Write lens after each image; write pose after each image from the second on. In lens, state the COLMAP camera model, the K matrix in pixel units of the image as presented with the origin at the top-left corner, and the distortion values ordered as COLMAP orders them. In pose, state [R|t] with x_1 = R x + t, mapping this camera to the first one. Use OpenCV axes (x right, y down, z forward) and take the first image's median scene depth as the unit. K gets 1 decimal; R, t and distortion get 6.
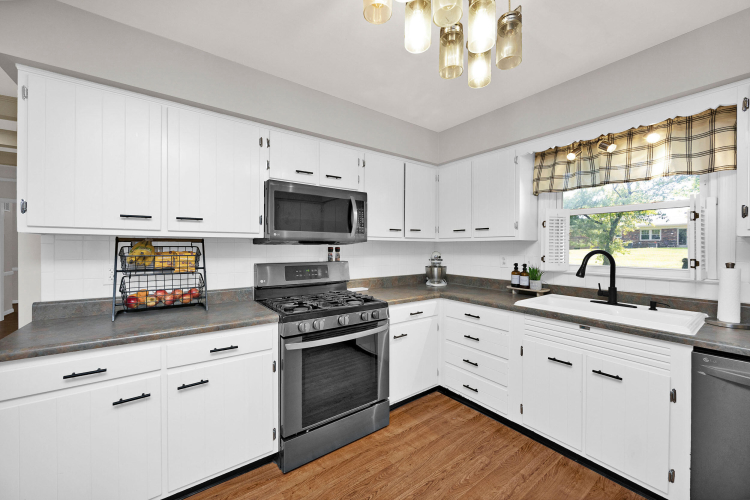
lens RADIAL K [[286.2, 0, 375.4], [0, 286.2, 247.9], [0, 0, 1]] dist [-0.003816, -0.000108]
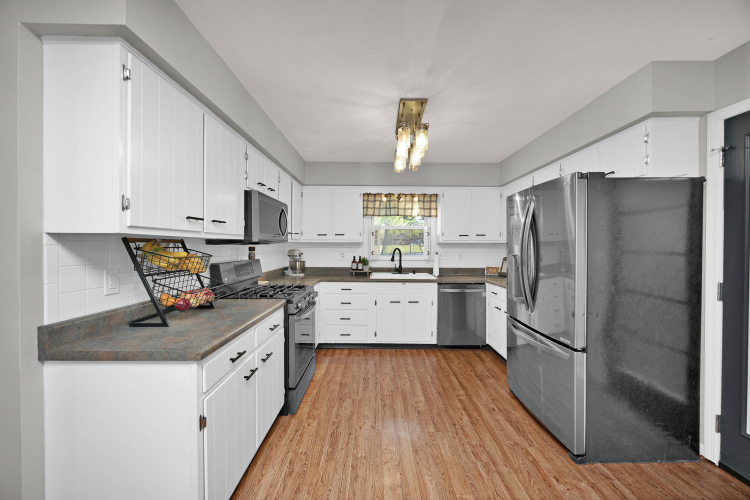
lens RADIAL K [[286.2, 0, 375.9], [0, 286.2, 248.0], [0, 0, 1]] dist [-0.003816, -0.000108]
pose [[0.589186, -0.006886, 0.807968, -0.902789], [0.000747, 0.999968, 0.007978, -0.008168], [-0.807997, -0.004097, 0.589172, -0.085495]]
